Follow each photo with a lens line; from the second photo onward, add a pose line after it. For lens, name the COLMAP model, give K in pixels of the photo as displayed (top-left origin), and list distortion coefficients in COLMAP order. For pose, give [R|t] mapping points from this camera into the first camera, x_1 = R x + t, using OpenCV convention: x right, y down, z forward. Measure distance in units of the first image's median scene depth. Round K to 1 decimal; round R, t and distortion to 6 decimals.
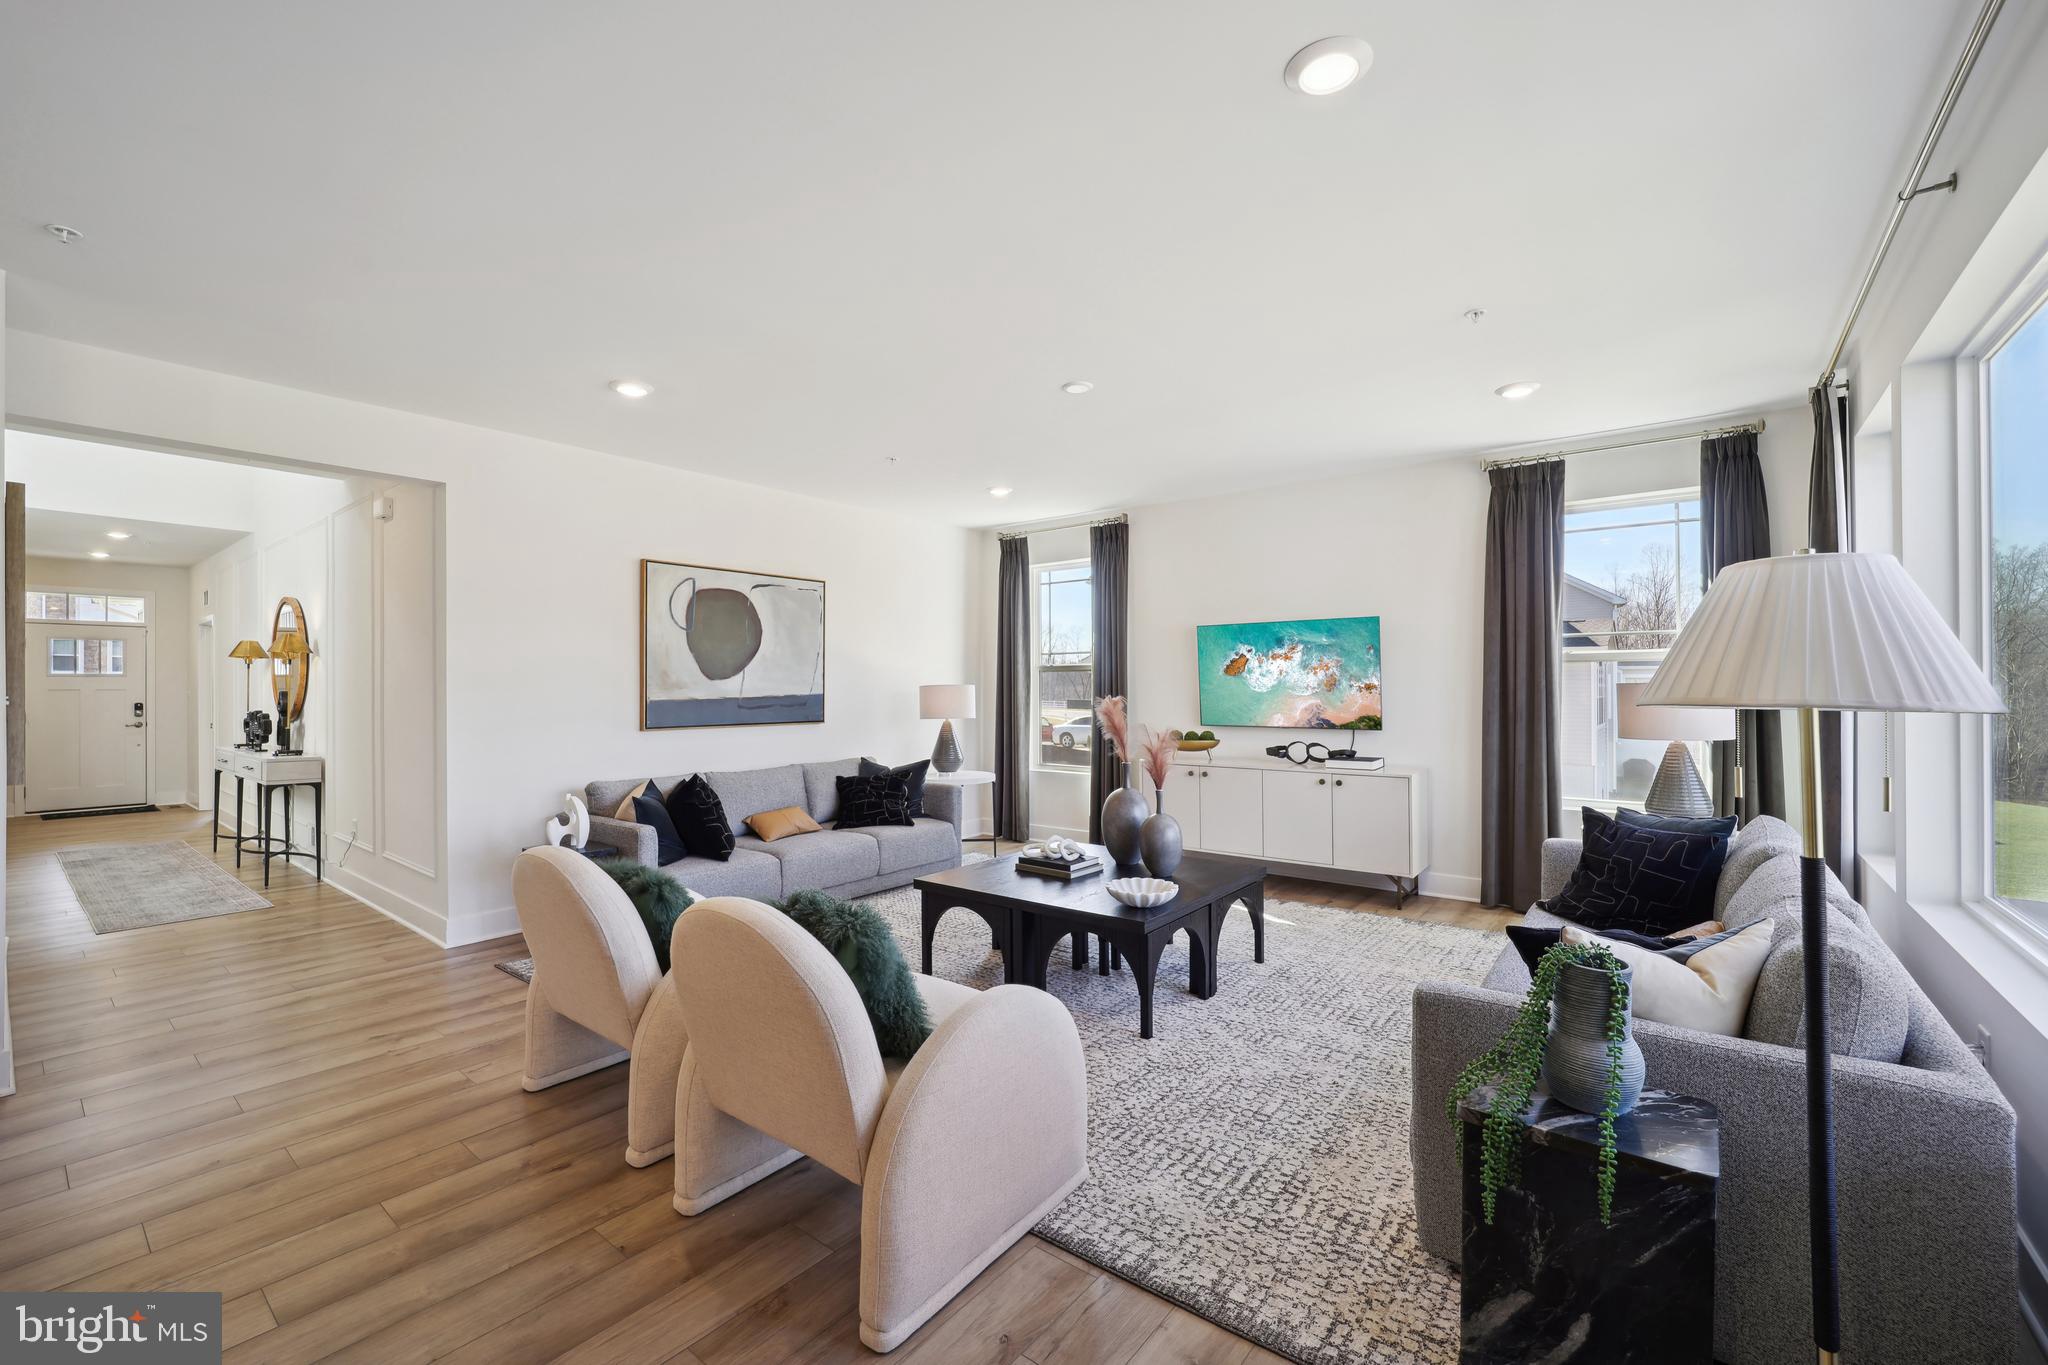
lens RADIAL K [[836.8, 0, 1022.7], [0, 836.8, 688.5], [0, 0, 1]] dist [-0.007825, -0.000266]
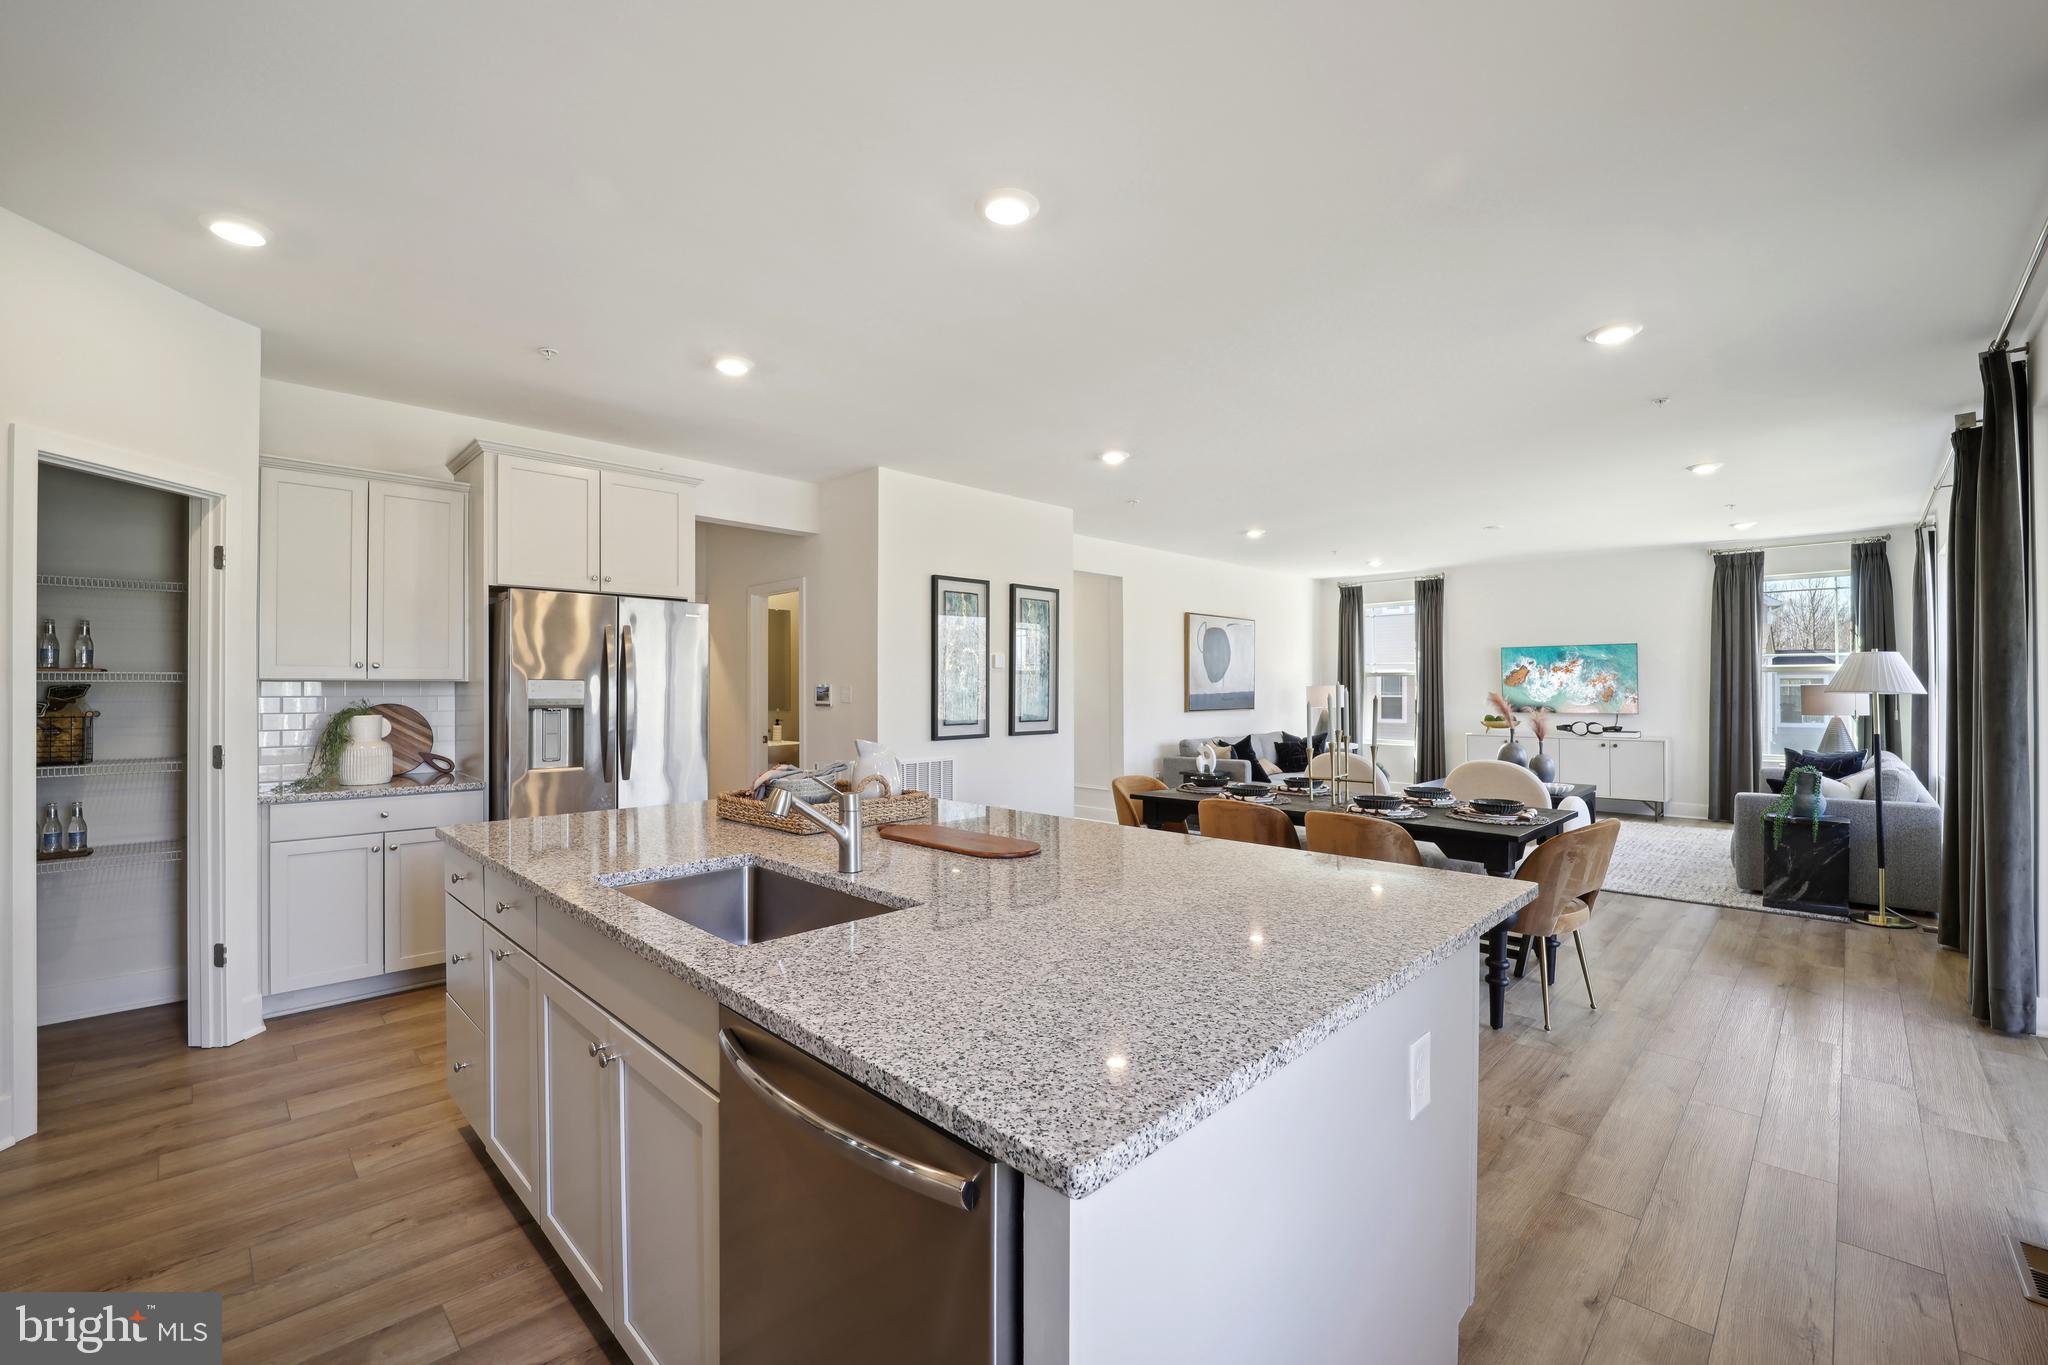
lens RADIAL K [[844.4, 0, 1027.7], [0, 844.4, 688.8], [0, 0, 1]] dist [-0.015273, -0.000333]
pose [[0.994573, 0.000926, -0.104035, -0.584132], [-0.000887, 1.000000, 0.000419, 0.001425], [0.104036, -0.000324, 0.994574, -0.740124]]
